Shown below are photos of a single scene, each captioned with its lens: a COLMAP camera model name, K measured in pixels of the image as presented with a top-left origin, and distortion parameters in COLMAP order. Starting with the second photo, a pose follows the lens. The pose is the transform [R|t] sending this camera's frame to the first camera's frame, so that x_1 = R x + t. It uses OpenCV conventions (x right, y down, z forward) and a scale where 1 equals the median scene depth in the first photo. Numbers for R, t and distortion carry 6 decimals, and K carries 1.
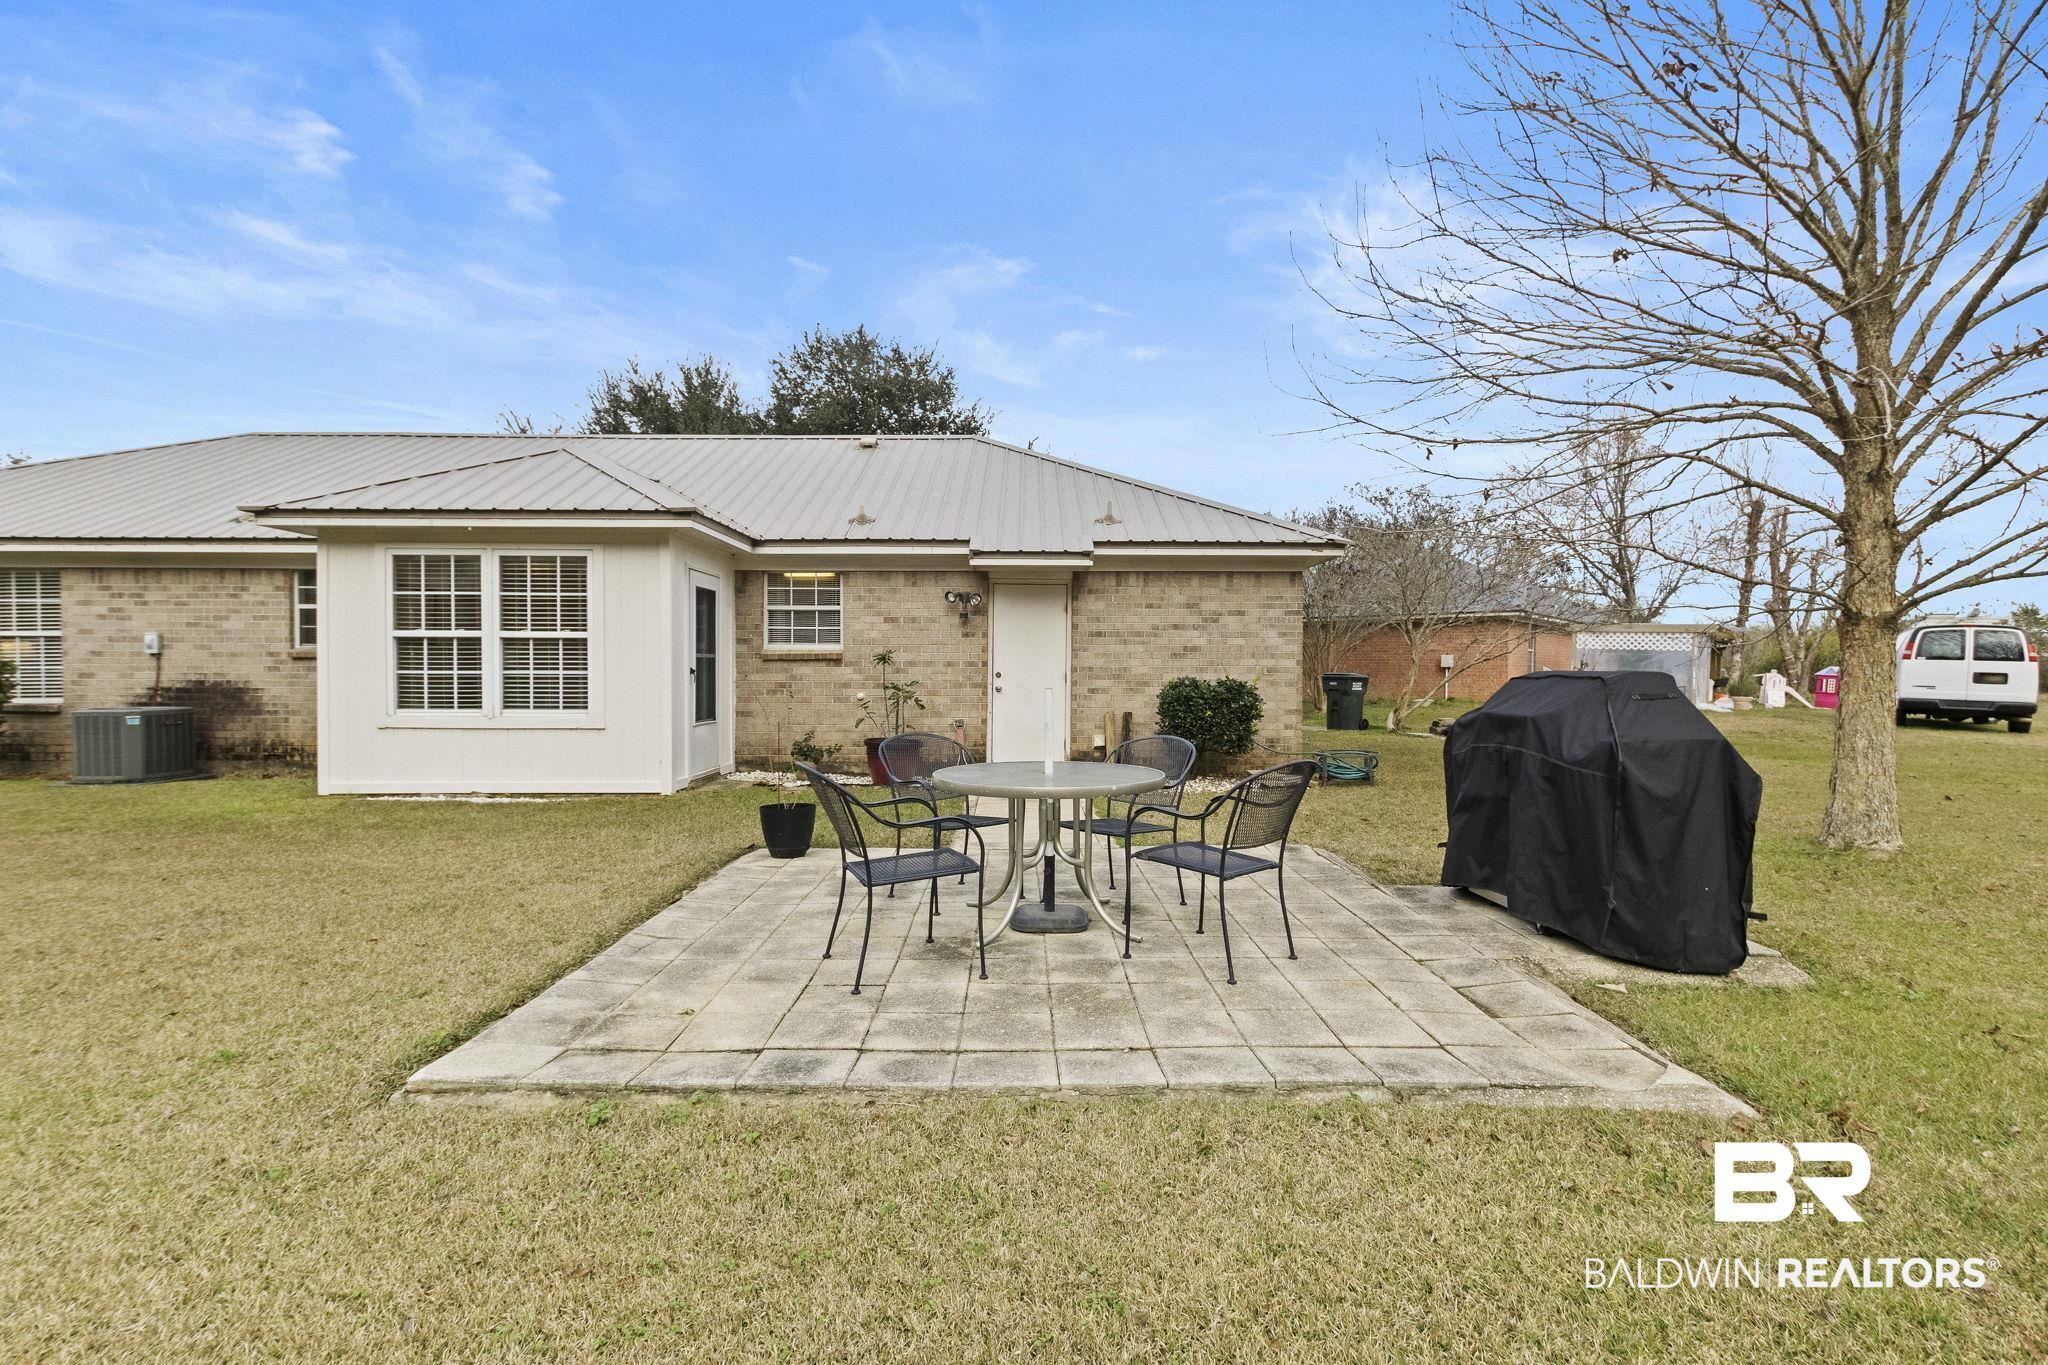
lens RADIAL K [[948.1, 0, 1028.5], [0, 948.1, 686.4], [0, 0, 1]] dist [0.000084, 0.000342]
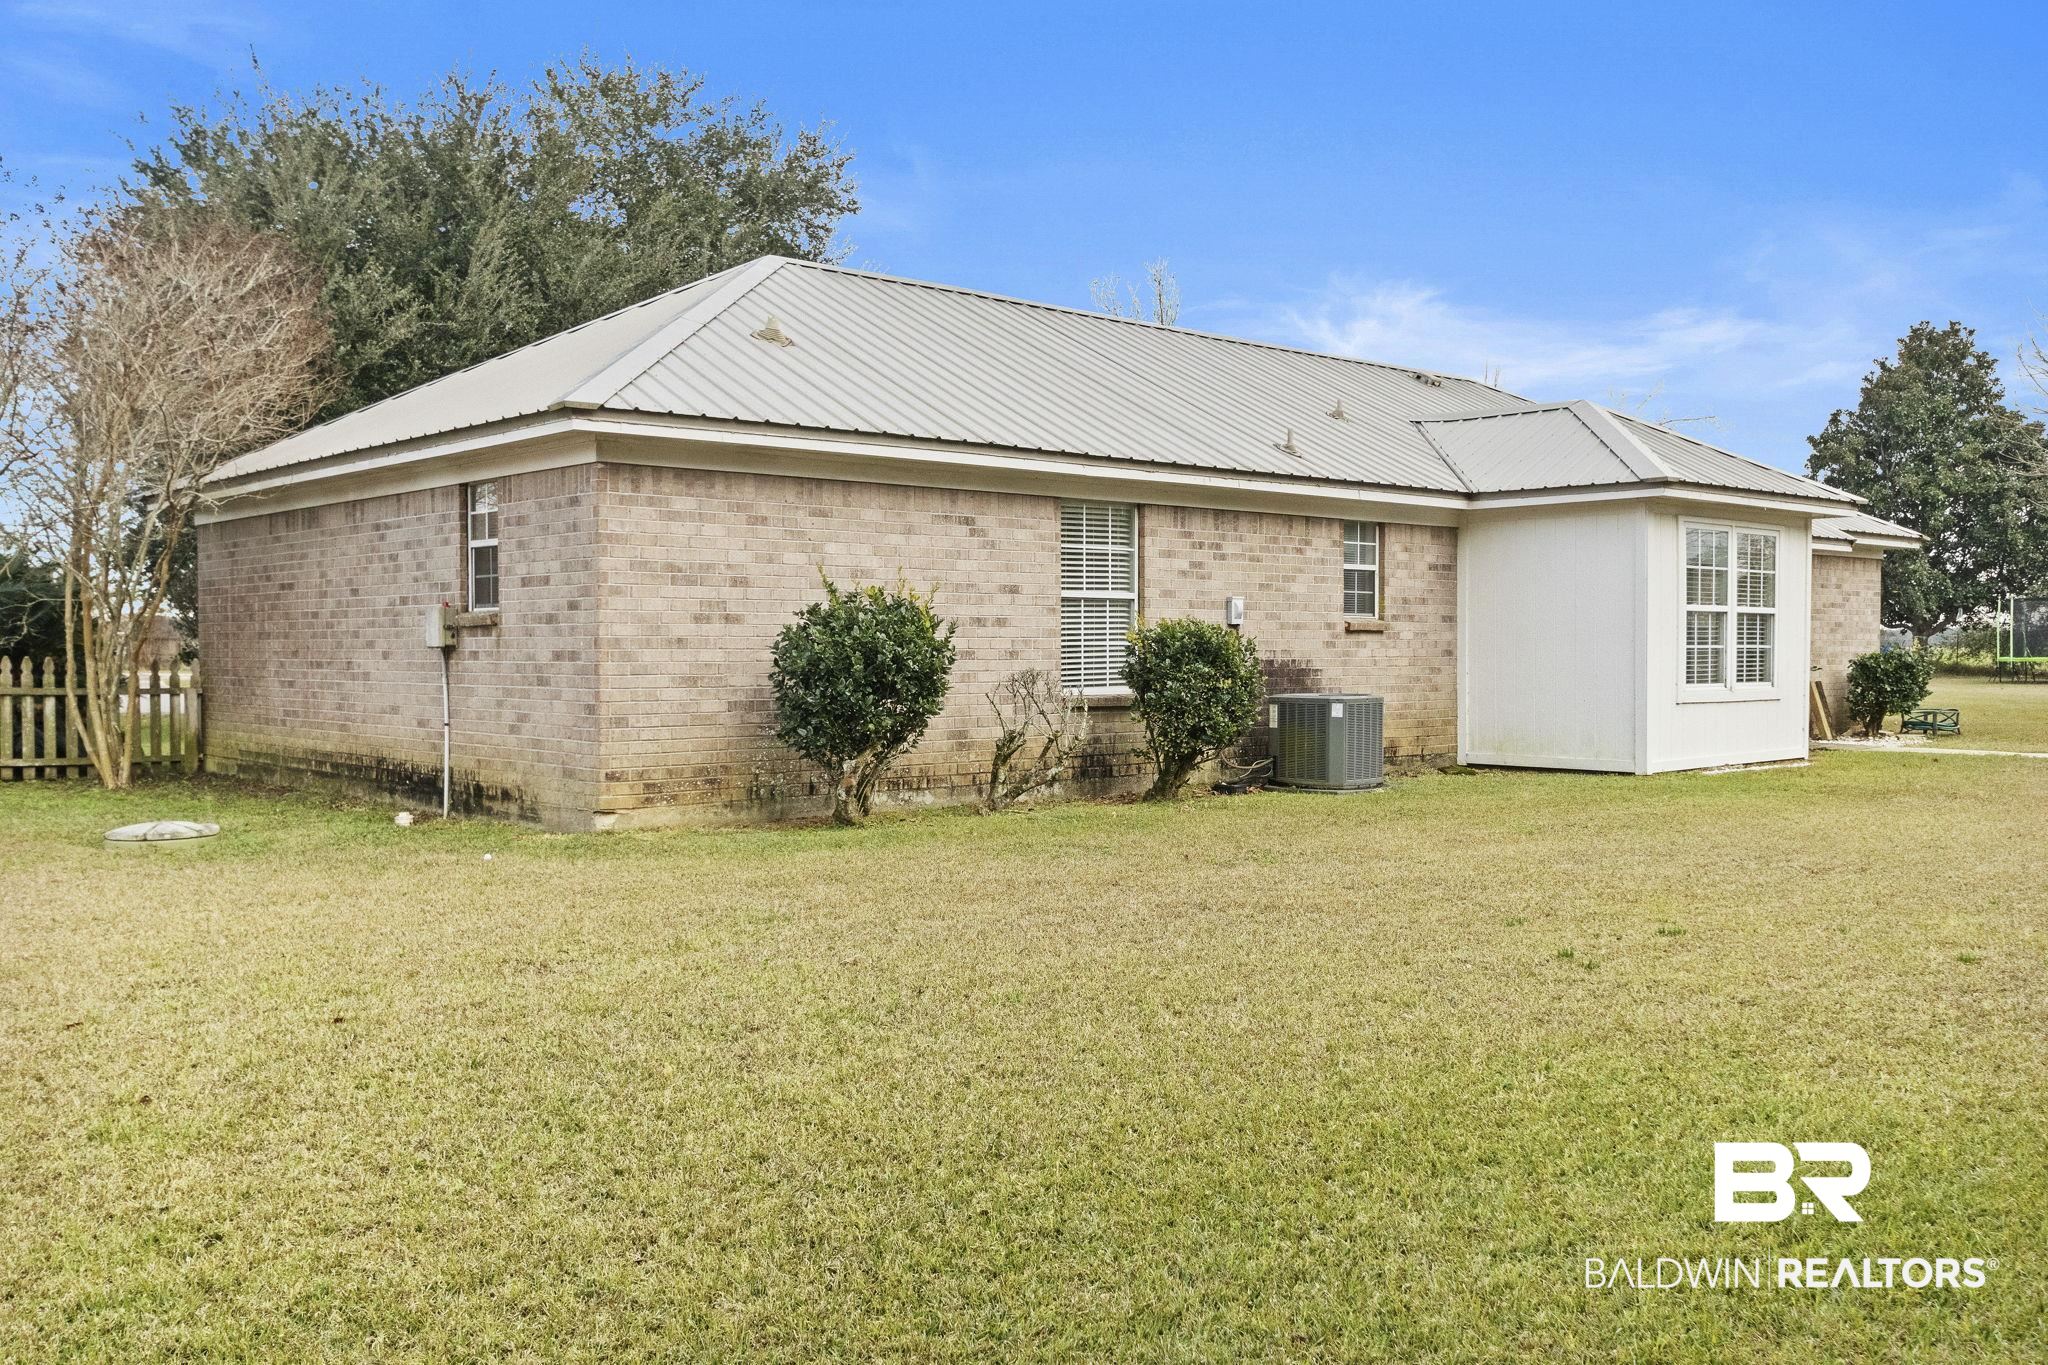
lens RADIAL K [[1766.7, 0, 1019.9], [0, 1766.7, 649.8], [0, 0, 1]] dist [0.001747, -0.012778]
pose [[0.749612, -0.004818, 0.661860, -1.968010], [0.013787, 0.999870, -0.008336, -0.005249], [-0.661734, 0.015374, 0.749581, 0.064896]]
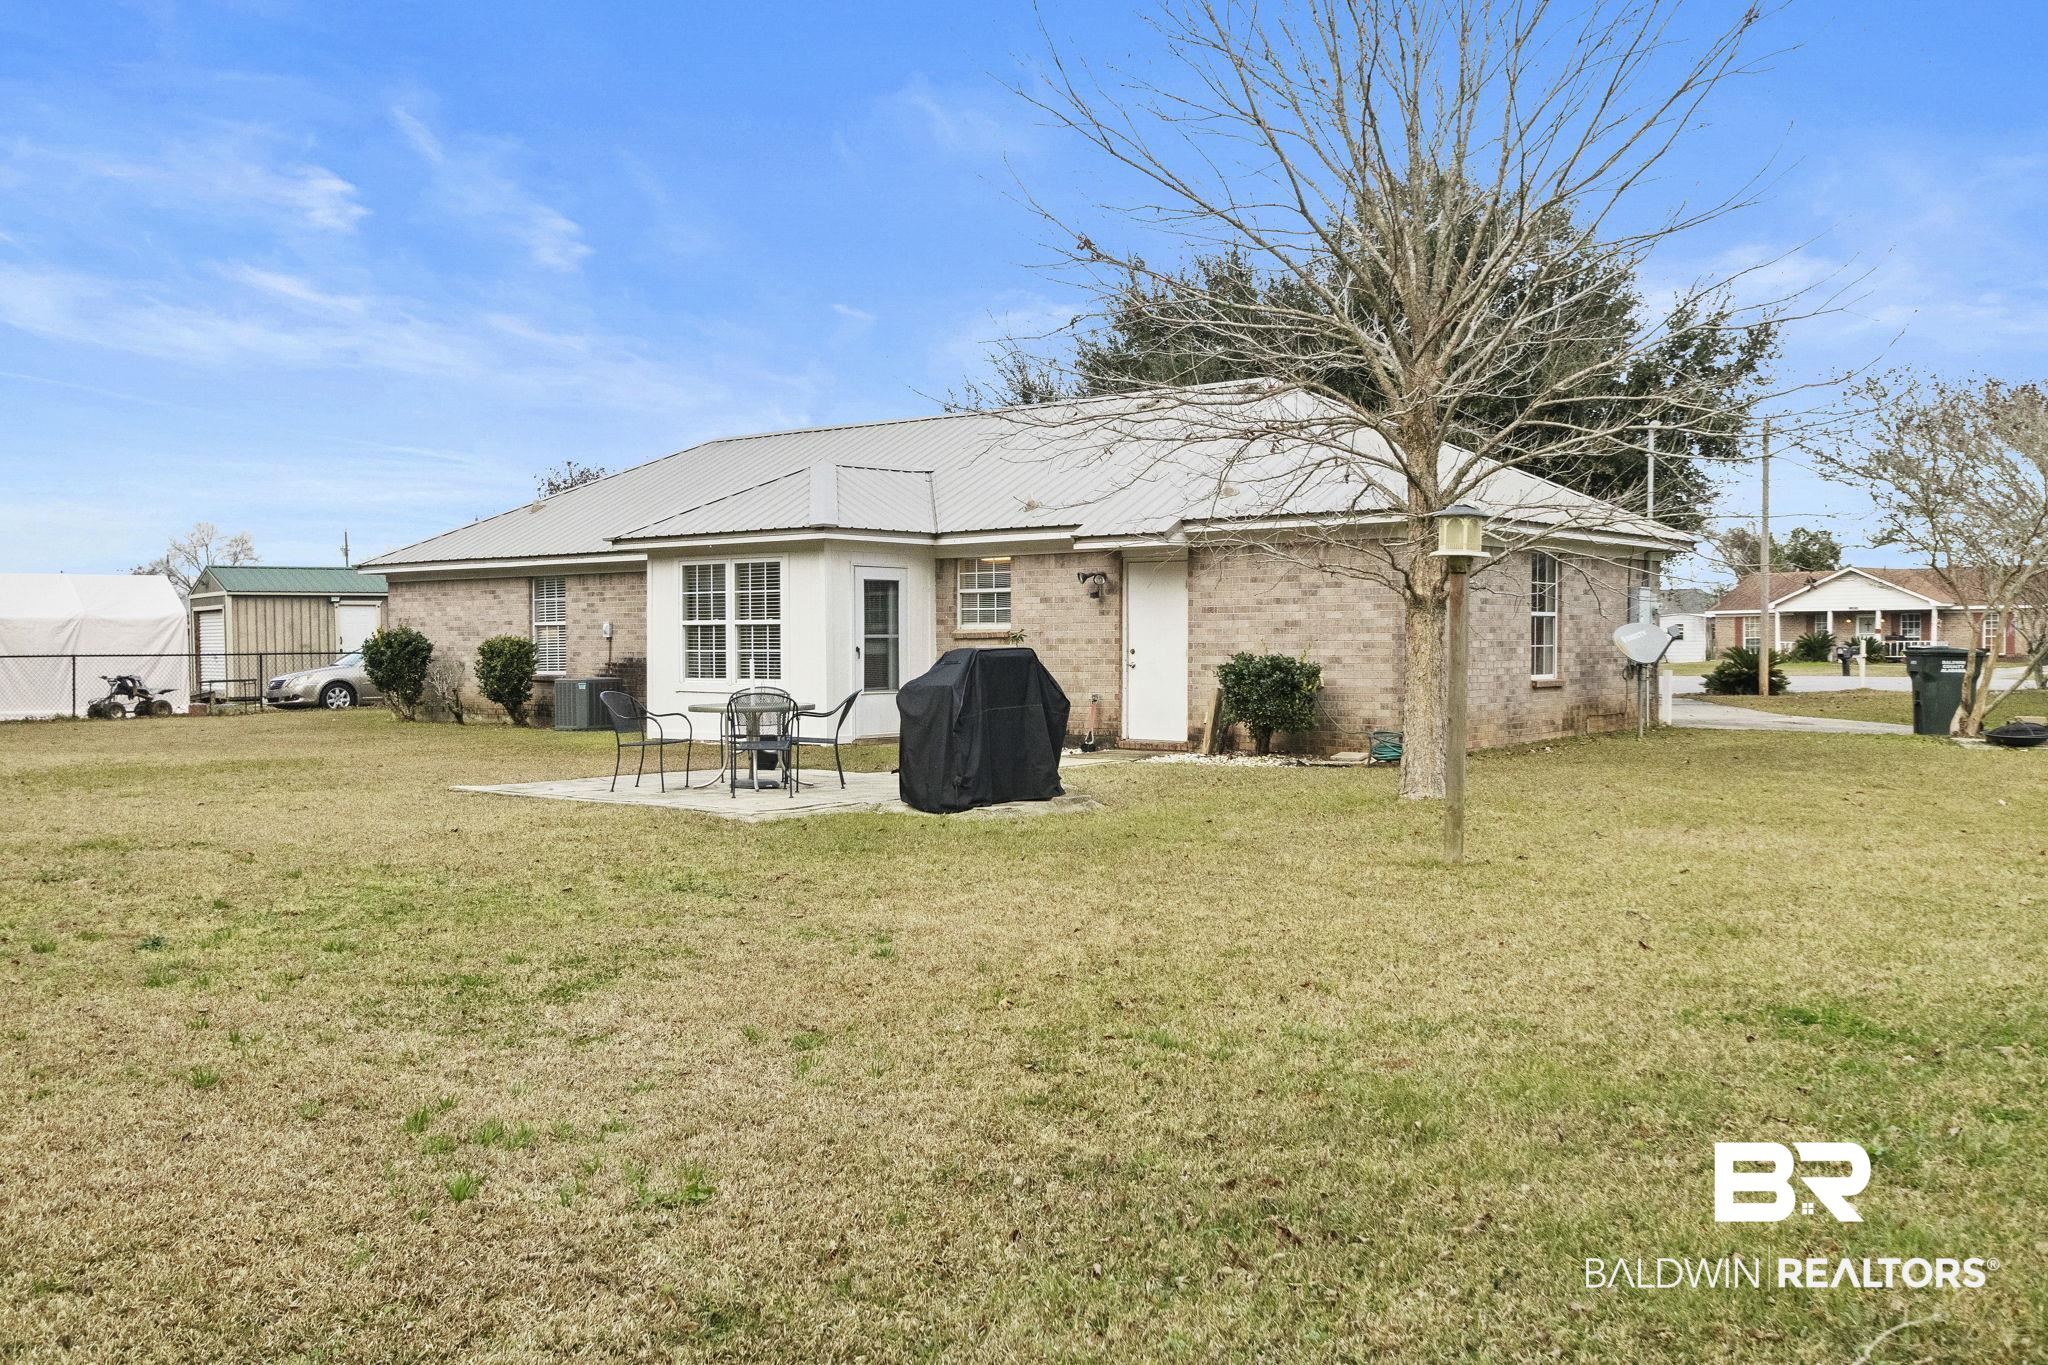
lens RADIAL K [[1794.1, 0, 1020.0], [0, 1794.1, 653.2], [0, 0, 1]] dist [0.002990, -0.016224]
pose [[0.774777, -0.002667, -0.632228, 1.107431], [-0.004850, 0.999937, -0.010162, 0.010138], [0.632215, 0.010940, 0.774715, -0.577804]]
